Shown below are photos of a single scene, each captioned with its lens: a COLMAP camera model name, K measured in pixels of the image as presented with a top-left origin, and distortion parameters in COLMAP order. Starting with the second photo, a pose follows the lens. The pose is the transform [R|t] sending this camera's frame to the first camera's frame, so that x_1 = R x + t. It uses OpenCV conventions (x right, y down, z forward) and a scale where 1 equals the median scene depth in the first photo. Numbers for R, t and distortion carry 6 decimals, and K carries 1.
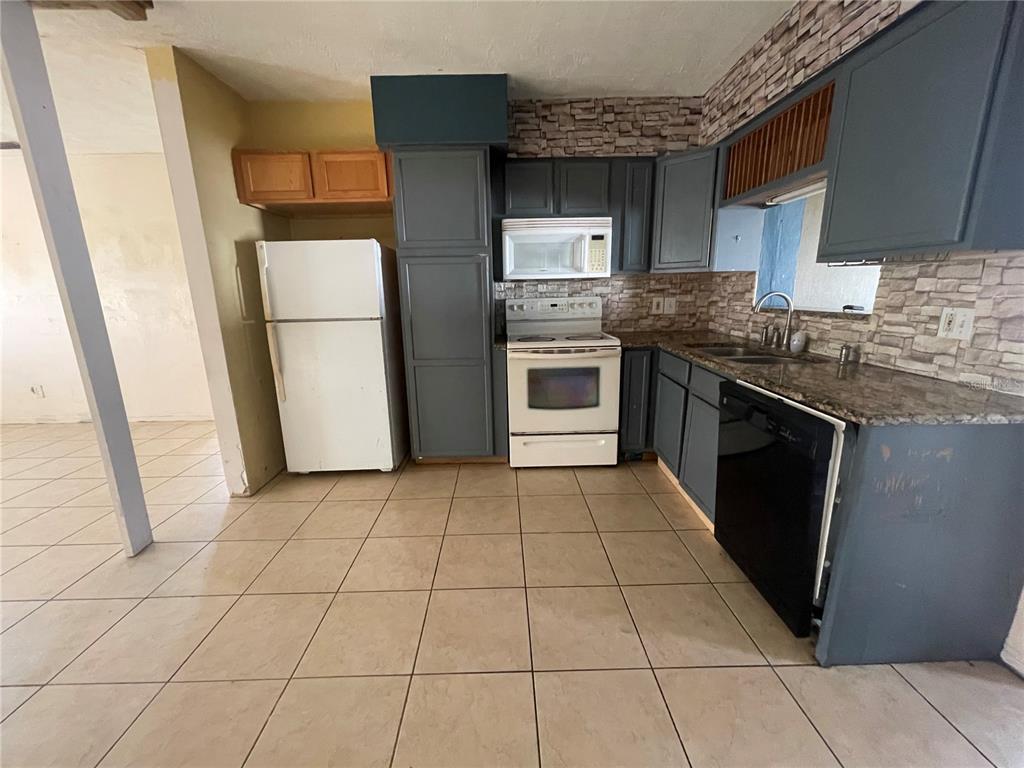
lens RADIAL K [[413.7, 0, 510.0], [0, 413.7, 384.8], [0, 0, 1]] dist [-0.001430, -0.000612]
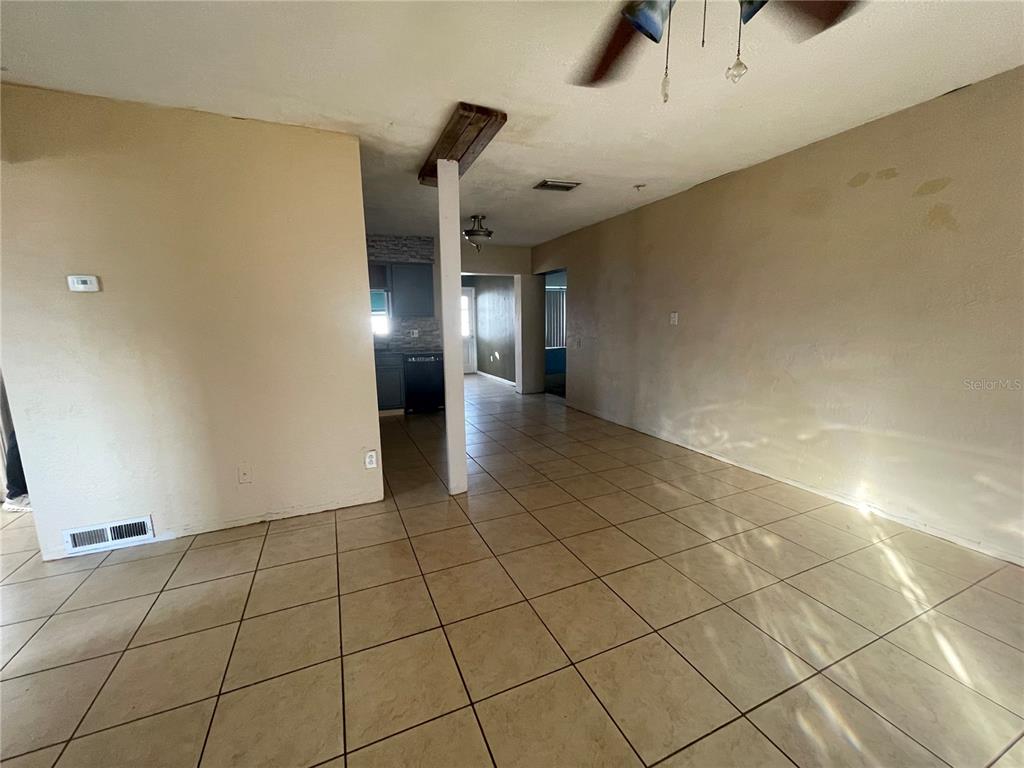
lens RADIAL K [[413.7, 0, 513.1], [0, 413.7, 389.9], [0, 0, 1]] dist [-0.001430, -0.000612]
pose [[-0.387551, -0.133906, 0.912071, -1.767793], [0.228153, 0.944680, 0.235639, -0.202936], [-0.893169, 0.299414, -0.335561, 0.928862]]
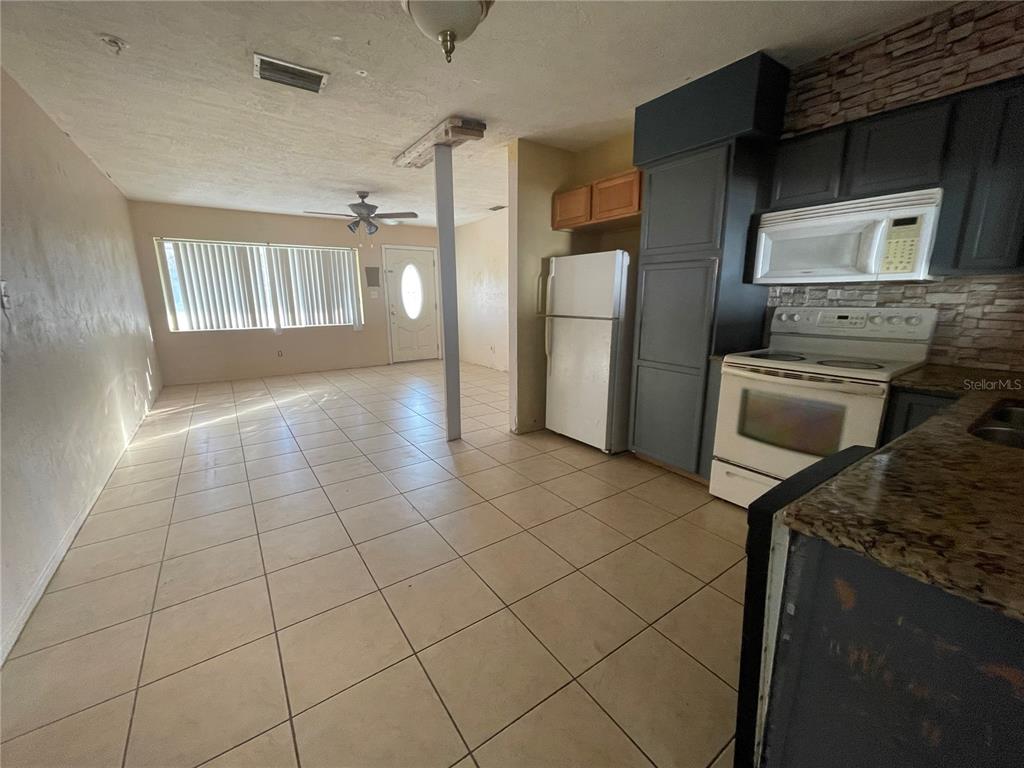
lens RADIAL K [[413.7, 0, 507.5], [0, 413.7, 385.4], [0, 0, 1]] dist [-0.001430, -0.000612]
pose [[0.552447, 0.194667, -0.810498, 0.470432], [-0.191407, 0.975991, 0.103950, -0.041223], [0.811274, 0.097708, 0.576444, 0.111039]]
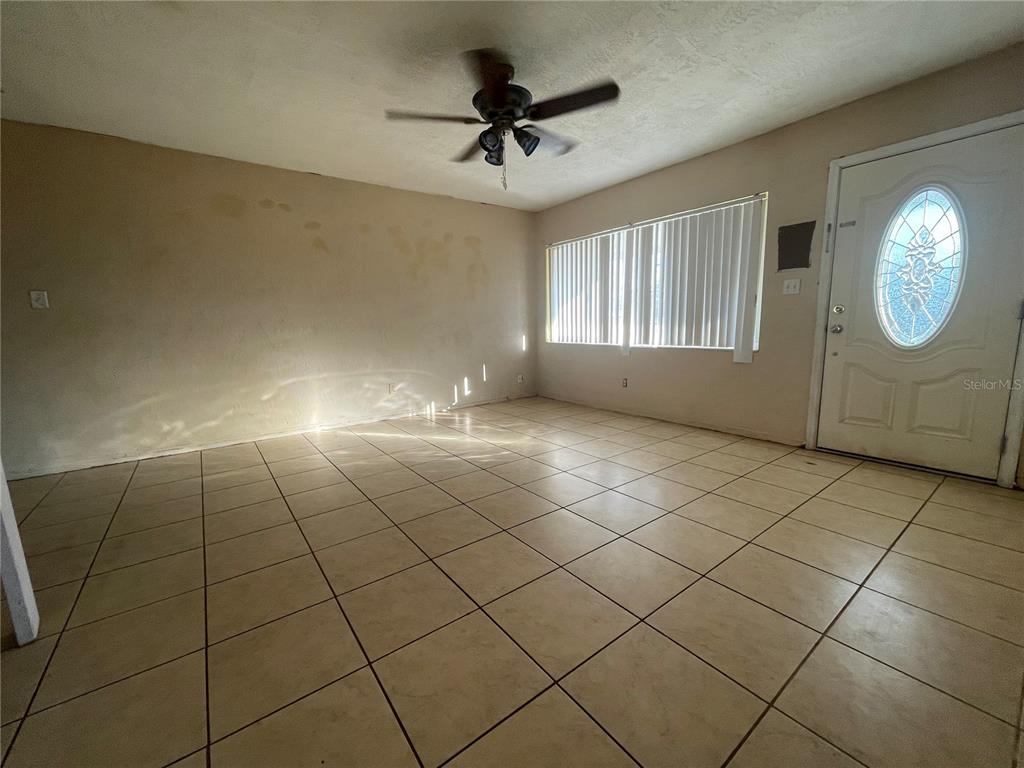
lens RADIAL K [[413.7, 0, 505.0], [0, 413.7, 389.1], [0, 0, 1]] dist [-0.001430, -0.000612]
pose [[-0.810470, 0.126860, -0.571878, -0.915603], [-0.094695, 0.935053, 0.341627, -0.223684], [0.578075, 0.331033, -0.745820, 1.407776]]
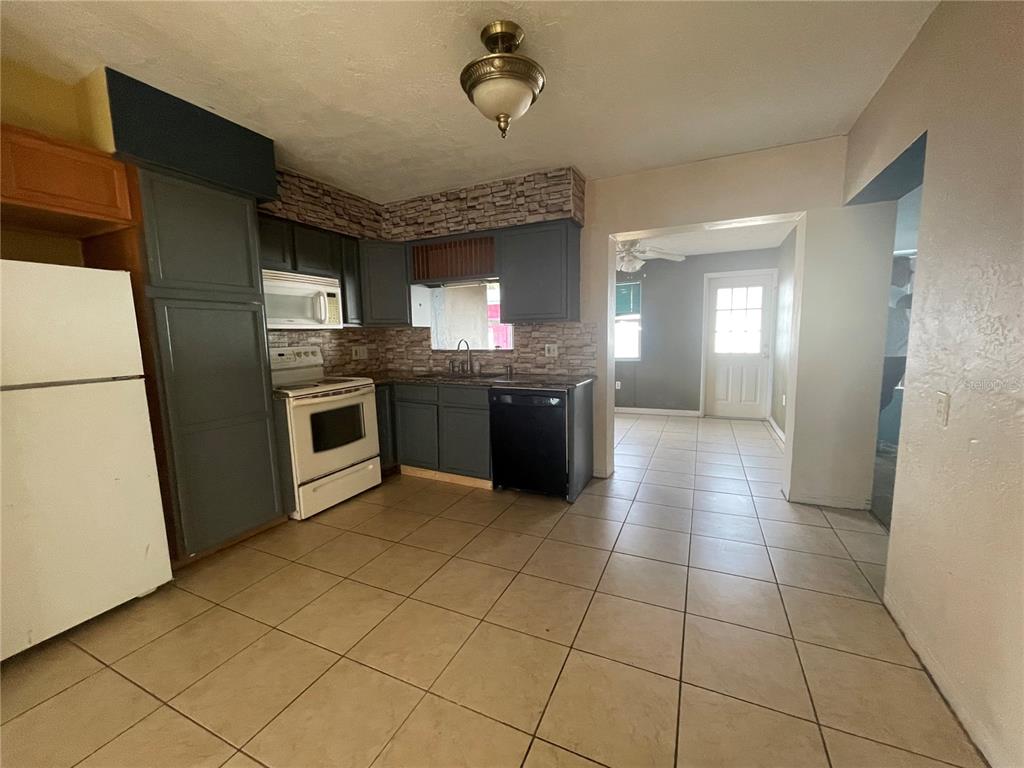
lens RADIAL K [[413.7, 0, 513.6], [0, 413.7, 383.2], [0, 0, 1]] dist [-0.001430, -0.000612]
pose [[0.435662, -0.096699, 0.894901, -0.650539], [0.215442, 0.976516, 0.000635, -0.006072], [-0.873947, 0.192523, 0.446264, 0.087484]]
